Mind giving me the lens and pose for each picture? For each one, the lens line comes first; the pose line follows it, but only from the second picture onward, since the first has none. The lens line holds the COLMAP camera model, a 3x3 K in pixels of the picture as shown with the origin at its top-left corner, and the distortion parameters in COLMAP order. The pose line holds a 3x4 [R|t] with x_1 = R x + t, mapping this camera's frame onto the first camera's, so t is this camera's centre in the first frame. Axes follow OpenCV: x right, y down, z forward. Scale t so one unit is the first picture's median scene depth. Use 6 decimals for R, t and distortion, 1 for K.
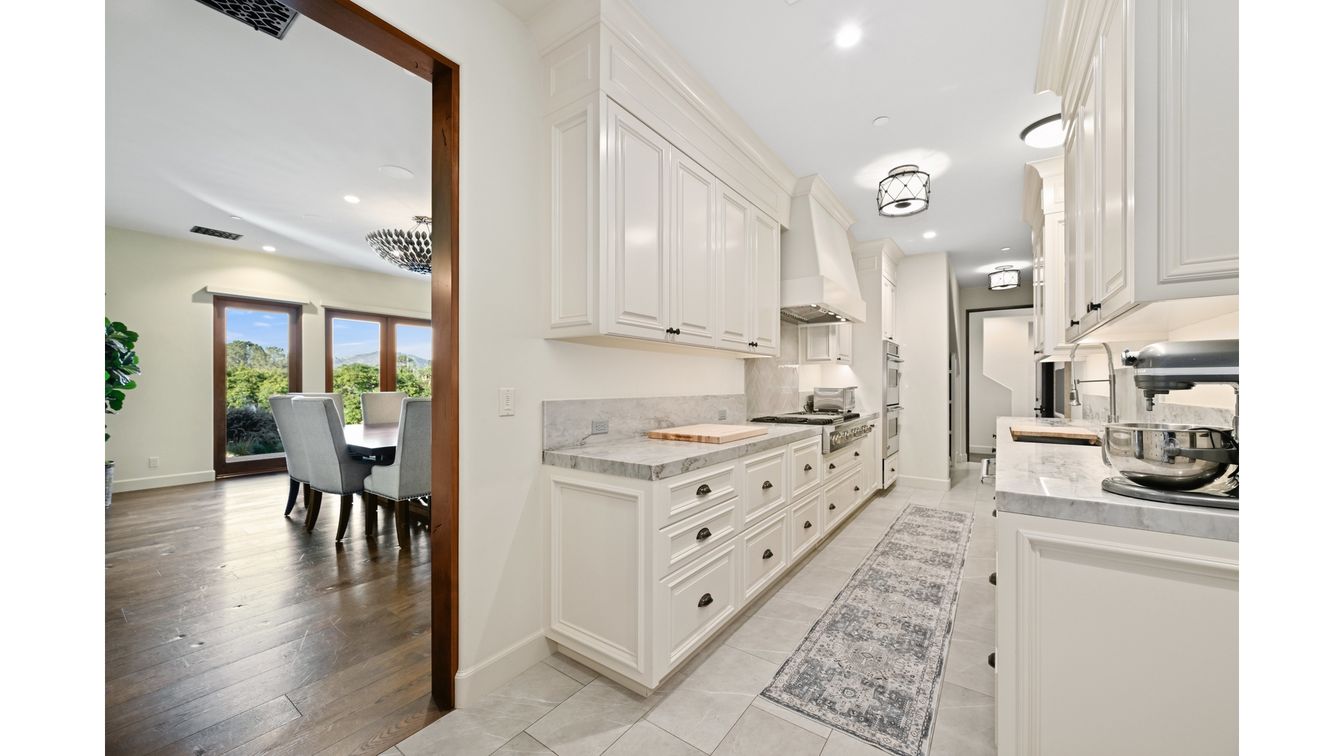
lens RADIAL K [[444.6, 0, 667.2], [0, 444.6, 382.7], [0, 0, 1]] dist [-0.000770, -0.000023]
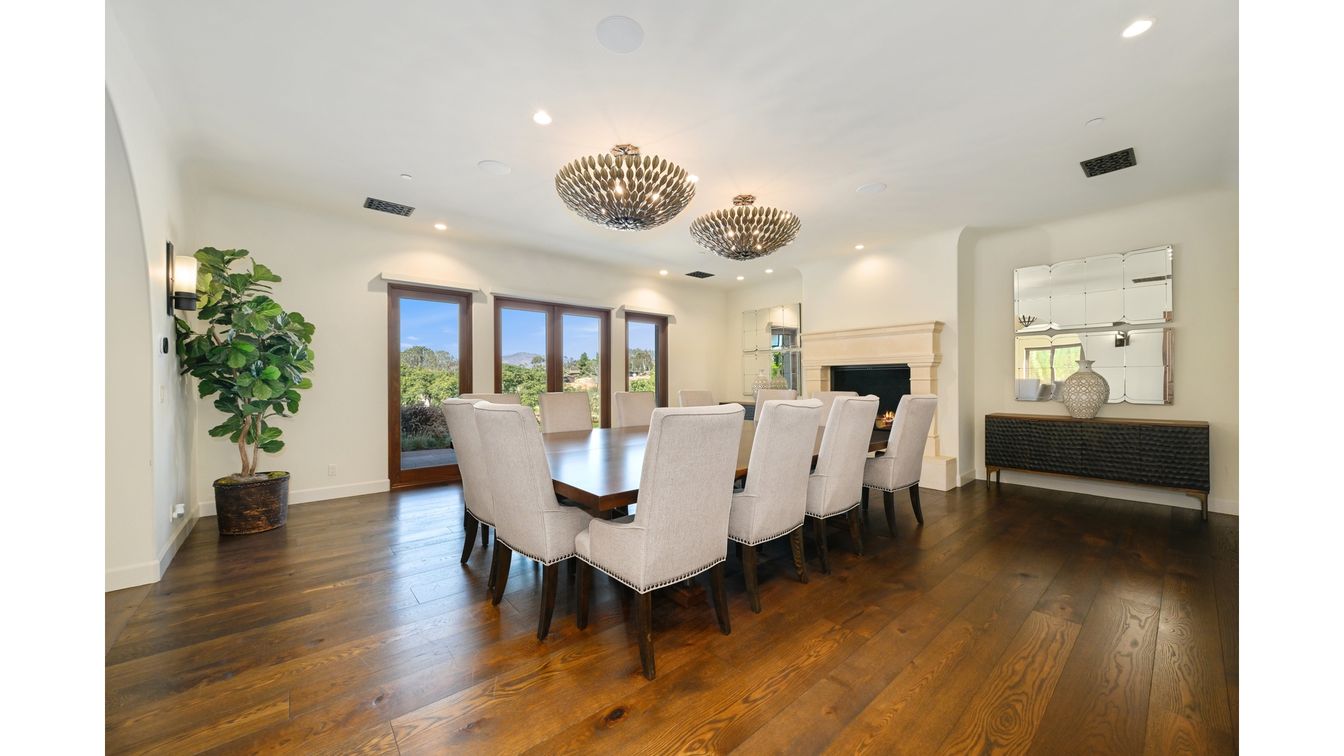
lens RADIAL K [[444.6, 0, 679.9], [0, 444.6, 381.9], [0, 0, 1]] dist [-0.000770, -0.000023]
pose [[0.973005, -0.002394, -0.230770, -0.263892], [0.003010, 0.999993, 0.002319, 0.000793], [0.230763, -0.002951, 0.973006, 0.286816]]
